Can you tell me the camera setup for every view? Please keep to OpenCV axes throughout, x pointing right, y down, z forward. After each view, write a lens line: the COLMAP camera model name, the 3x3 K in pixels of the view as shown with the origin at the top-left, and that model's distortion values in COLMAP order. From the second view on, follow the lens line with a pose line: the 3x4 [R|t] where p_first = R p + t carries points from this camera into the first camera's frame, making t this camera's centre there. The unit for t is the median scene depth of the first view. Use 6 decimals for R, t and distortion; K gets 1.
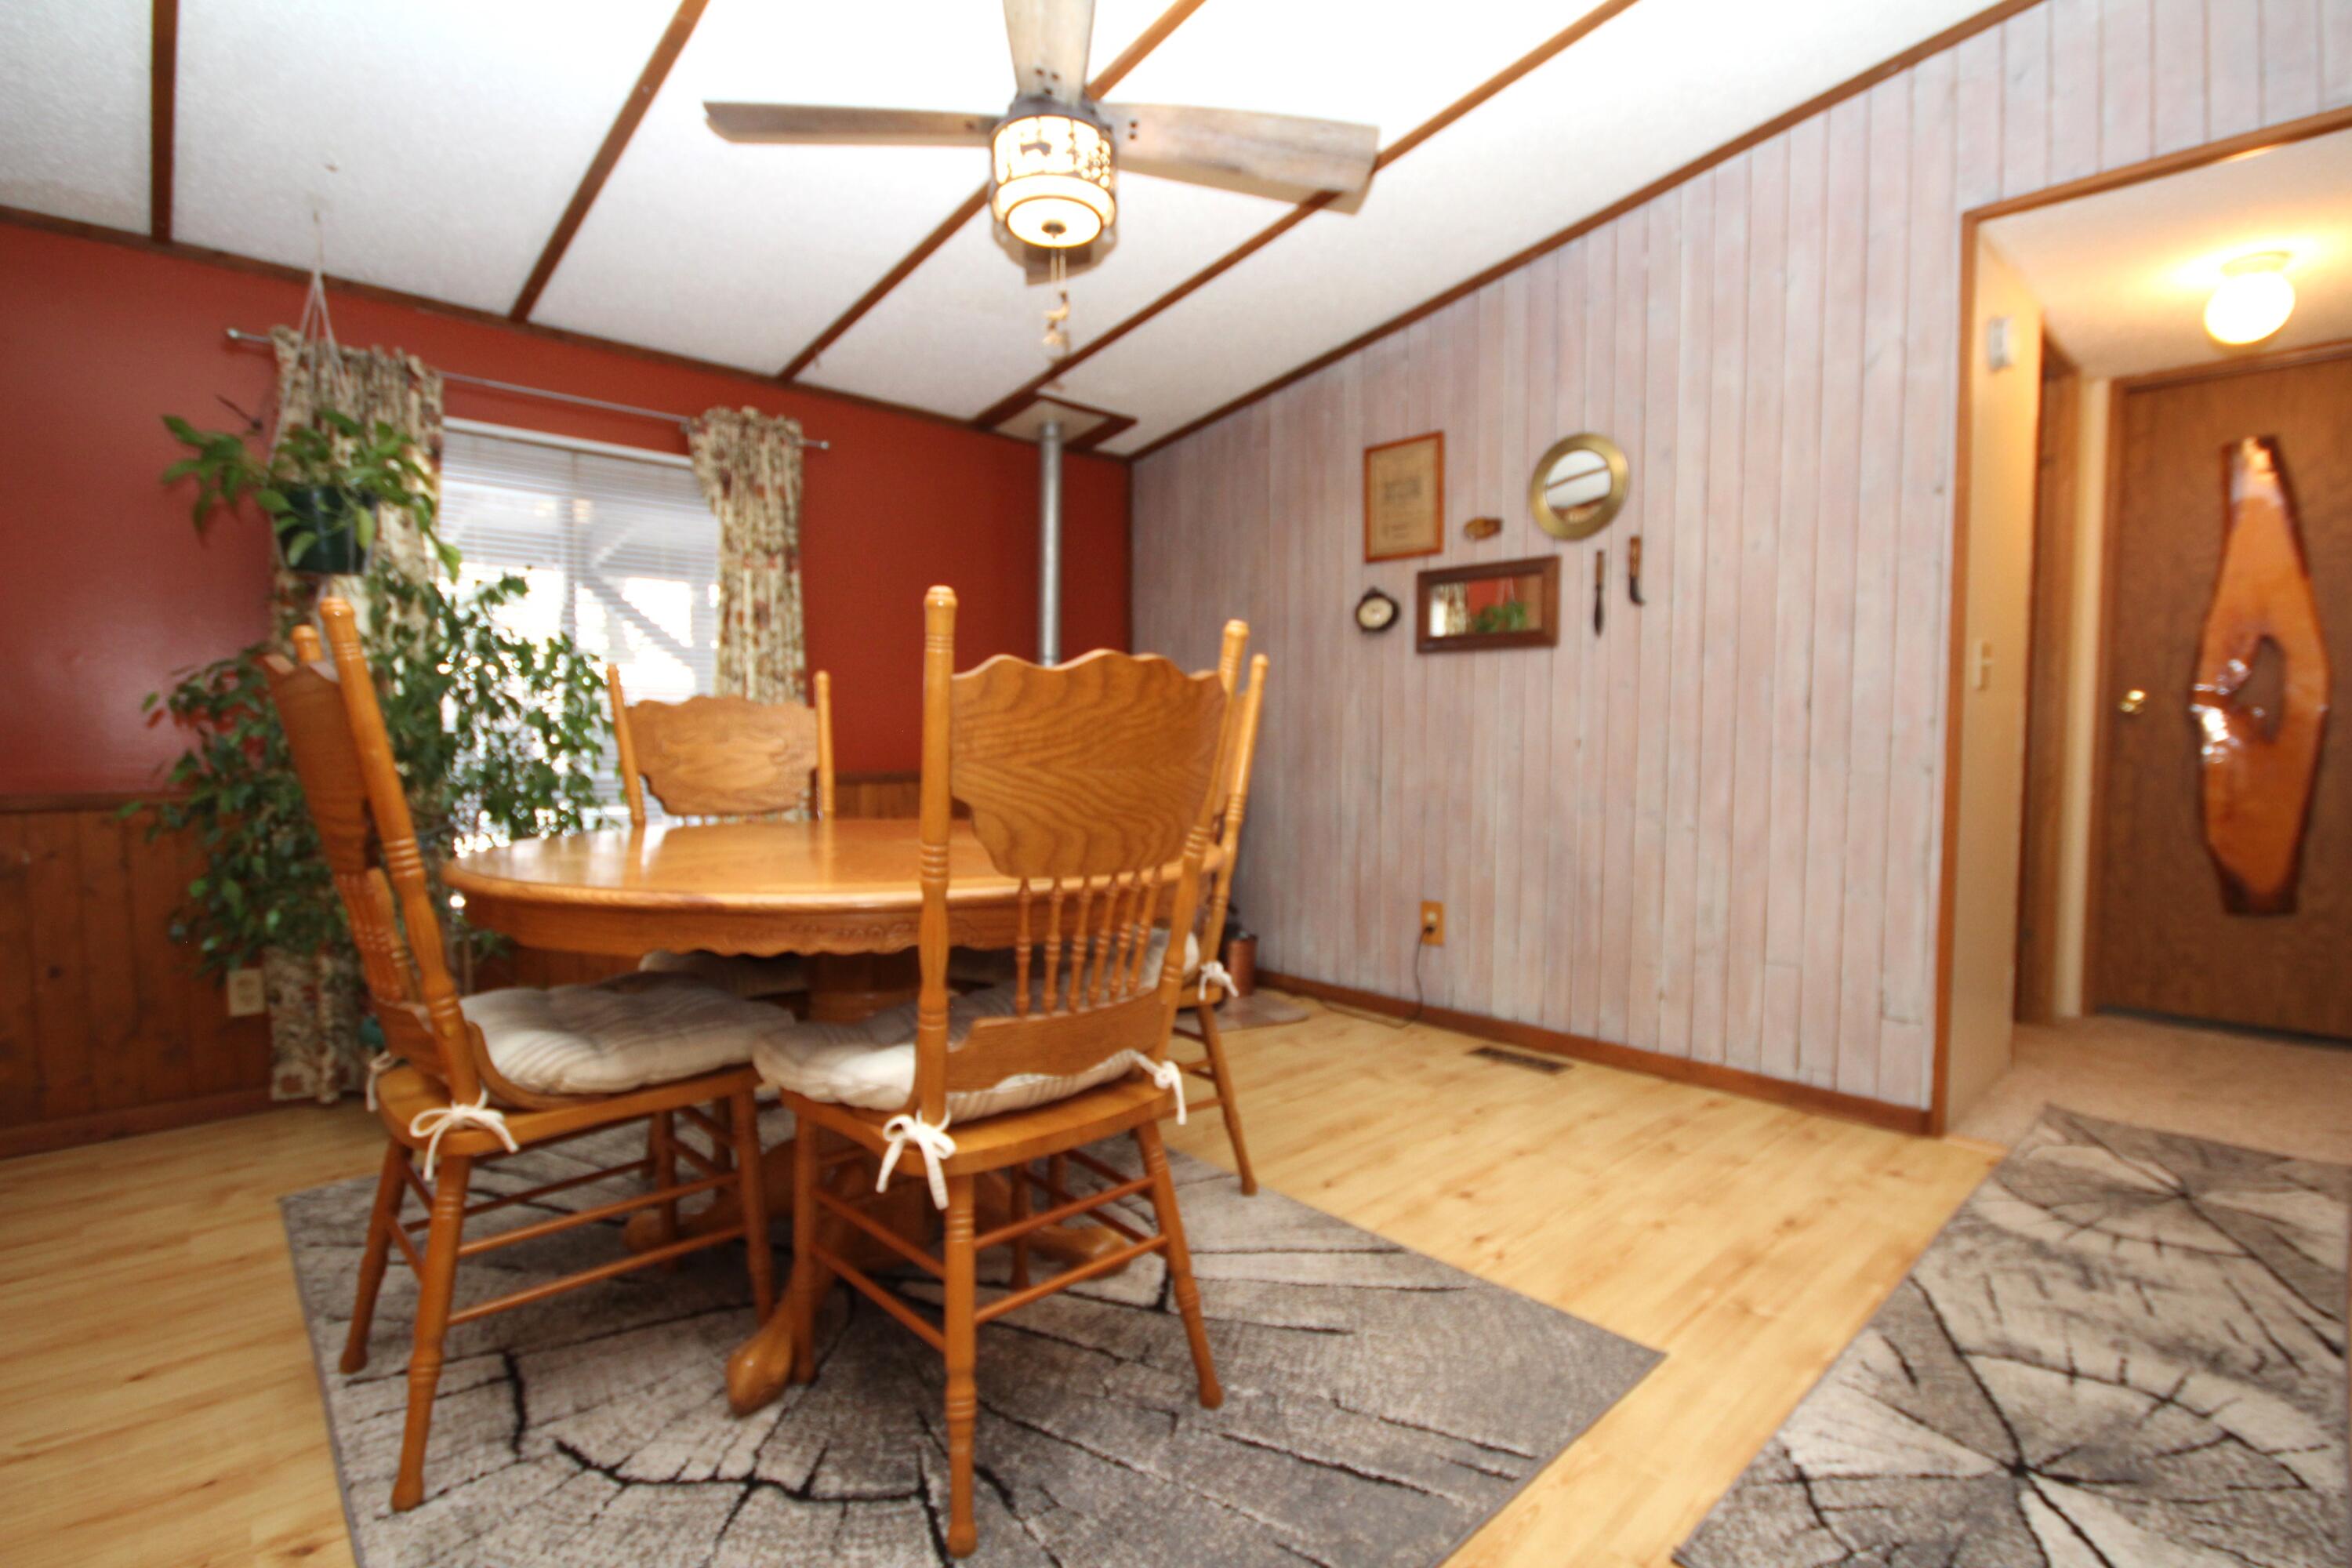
lens RADIAL K [[1099.1, 0, 1191.3], [0, 1099.1, 789.8], [0, 0, 1]] dist [0.003015, -0.008754]
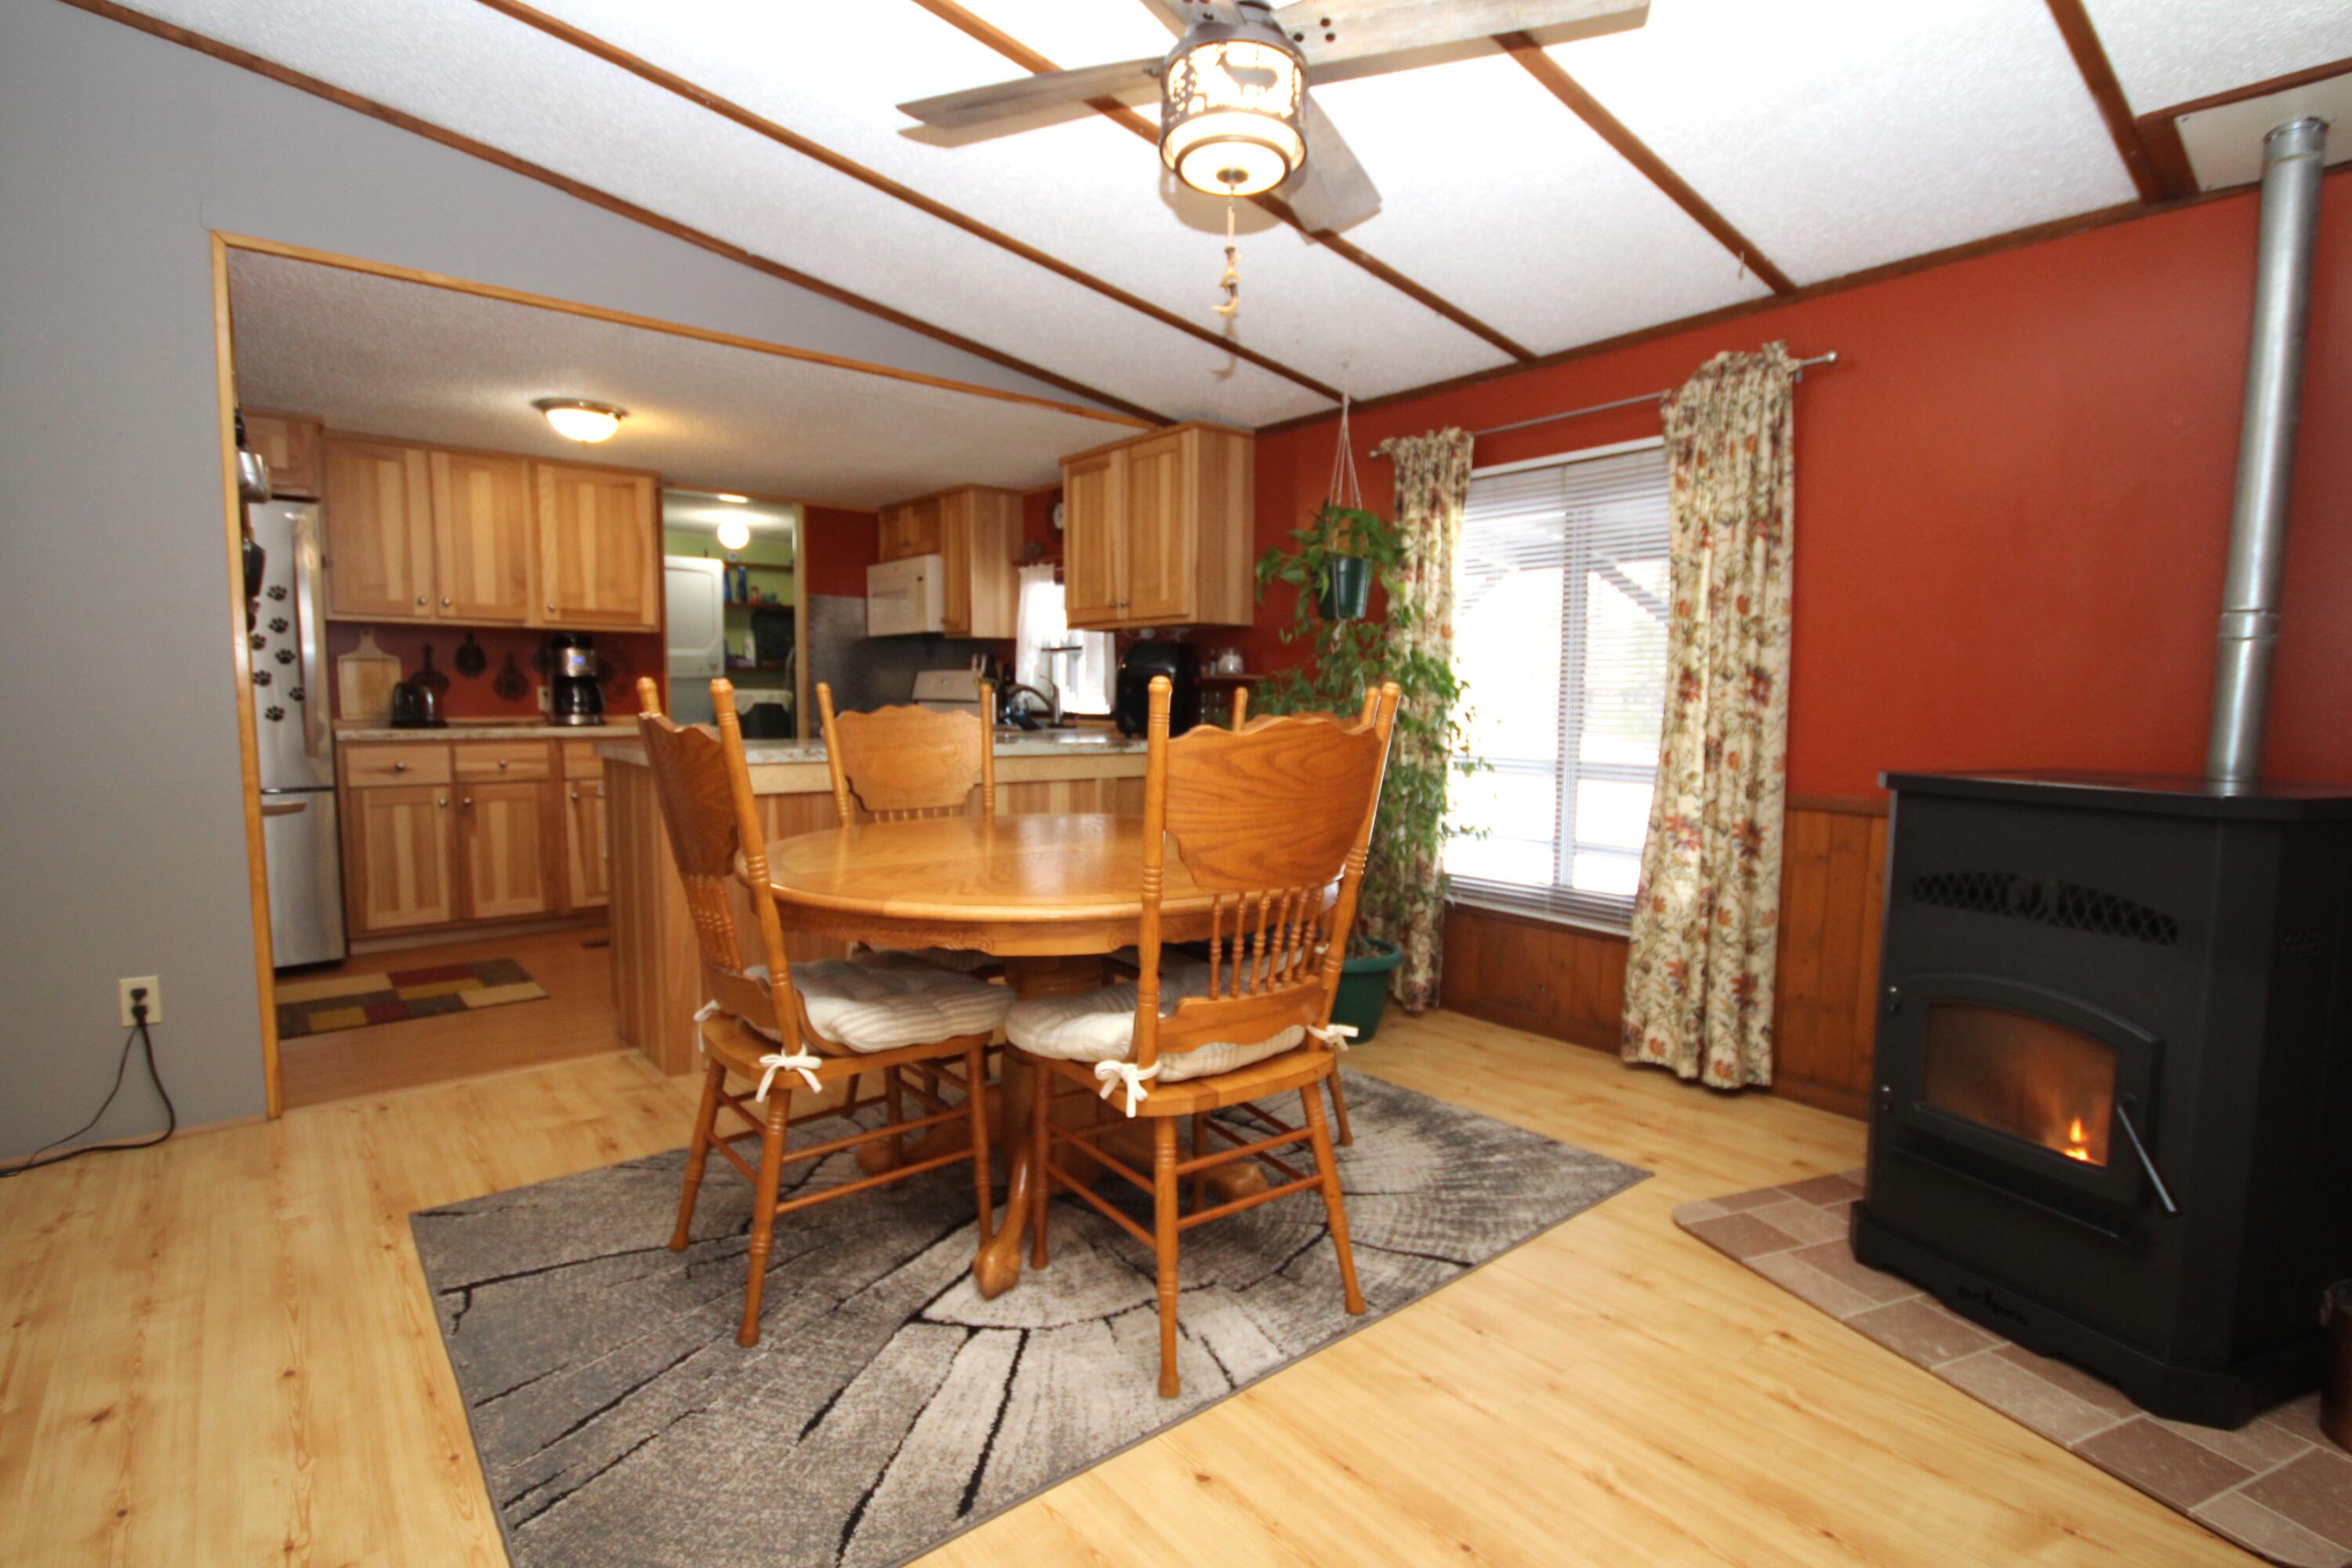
lens RADIAL K [[1099.1, 0, 1191.3], [0, 1099.1, 789.8], [0, 0, 1]] dist [0.003015, -0.008754]
pose [[-0.063391, 0.089235, -0.993991, 0.489430], [-0.046955, 0.994625, 0.092286, -0.073471], [0.996884, 0.052523, -0.058861, 0.665976]]
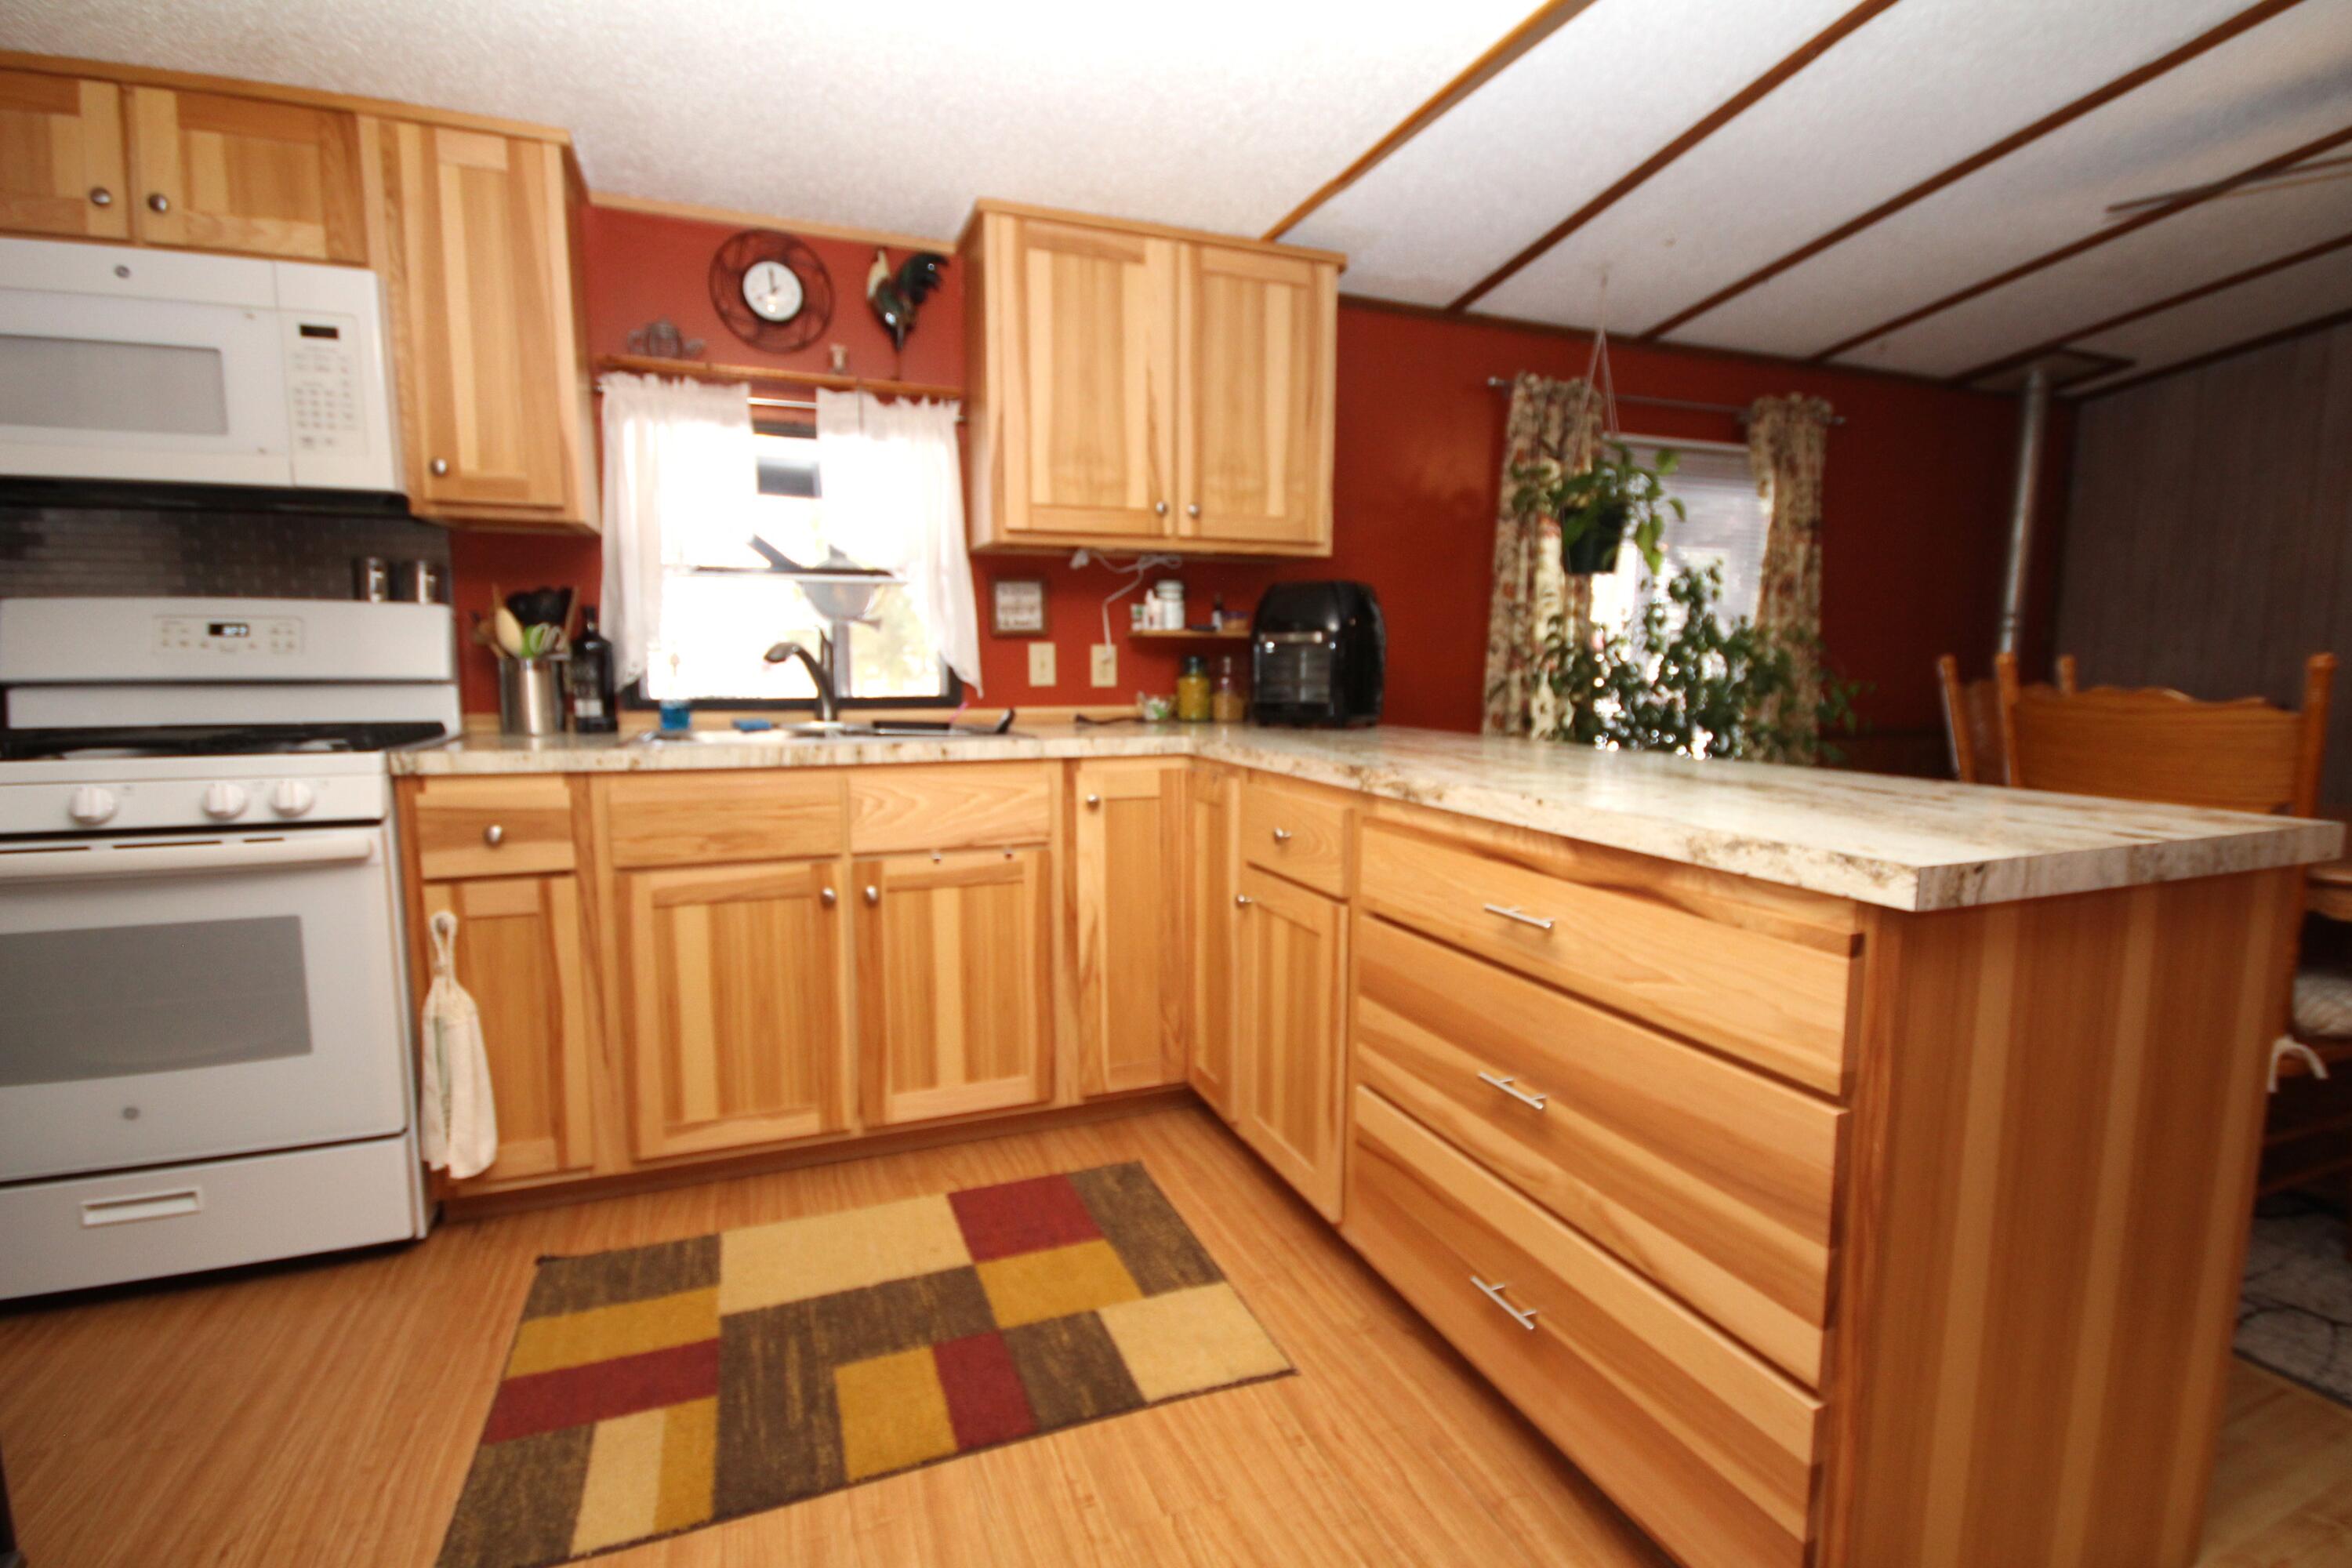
lens RADIAL K [[1099.1, 0, 1191.3], [0, 1099.1, 789.8], [0, 0, 1]] dist [0.003015, -0.008754]
pose [[0.926912, 0.050570, -0.371855, -0.543108], [-0.021050, 0.996325, 0.083025, -0.036244], [0.374687, -0.069129, 0.924570, -0.259397]]
